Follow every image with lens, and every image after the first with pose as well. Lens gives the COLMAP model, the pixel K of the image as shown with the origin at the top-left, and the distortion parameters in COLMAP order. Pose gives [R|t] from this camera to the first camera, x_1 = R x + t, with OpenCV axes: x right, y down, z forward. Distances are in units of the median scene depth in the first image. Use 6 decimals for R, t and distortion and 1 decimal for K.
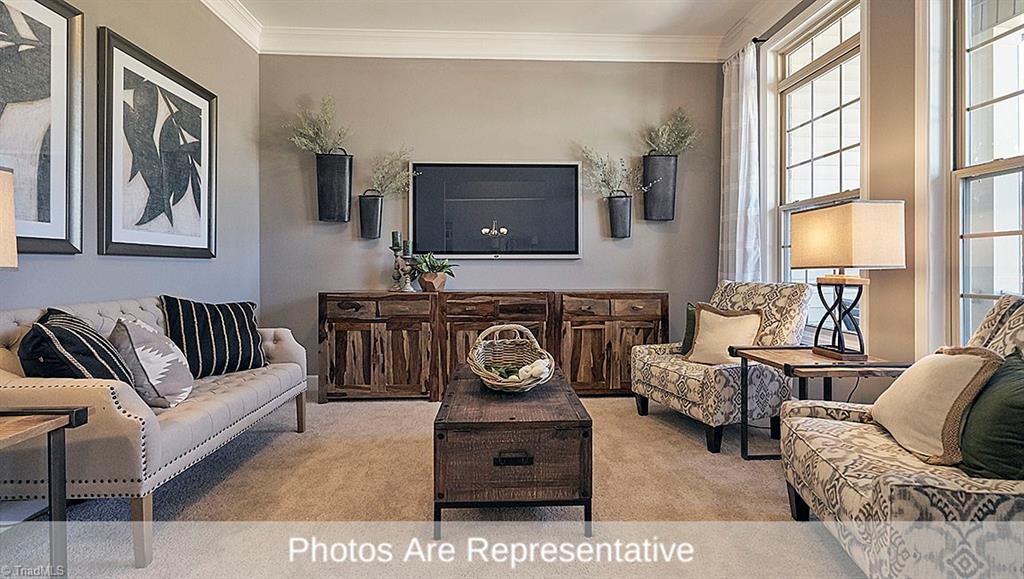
lens RADIAL K [[462.2, 0, 510.6], [0, 462.2, 247.4], [0, 0, 1]] dist [0.000857, 0.000767]
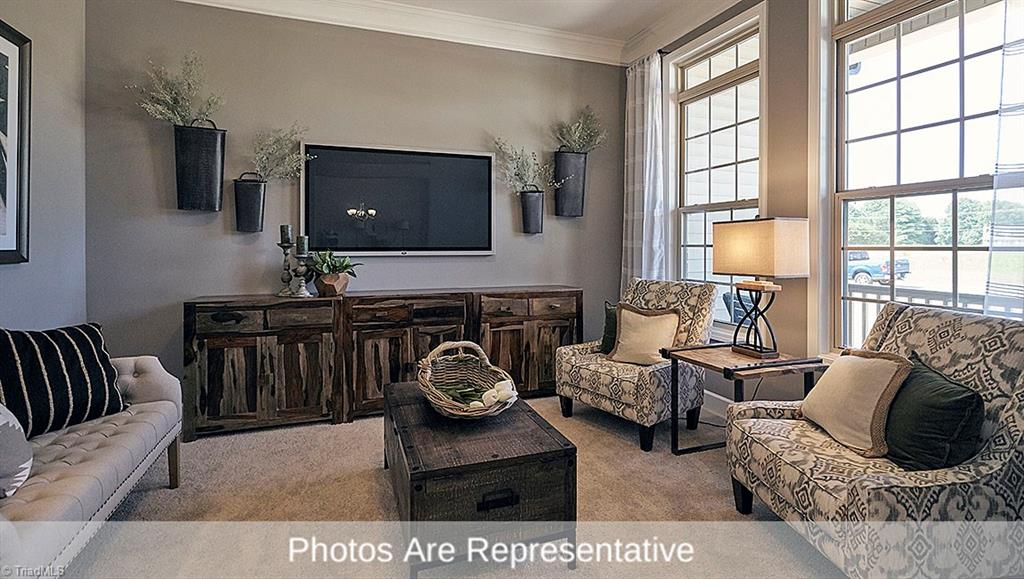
lens RADIAL K [[480.1, 0, 514.0], [0, 480.1, 227.5], [0, 0, 1]] dist [-0.003162, 0.000779]
pose [[0.953756, 0.011913, 0.300344, -0.123801], [-0.013429, 0.999905, 0.002981, -0.041384], [-0.300280, -0.006877, 0.953826, 0.043606]]
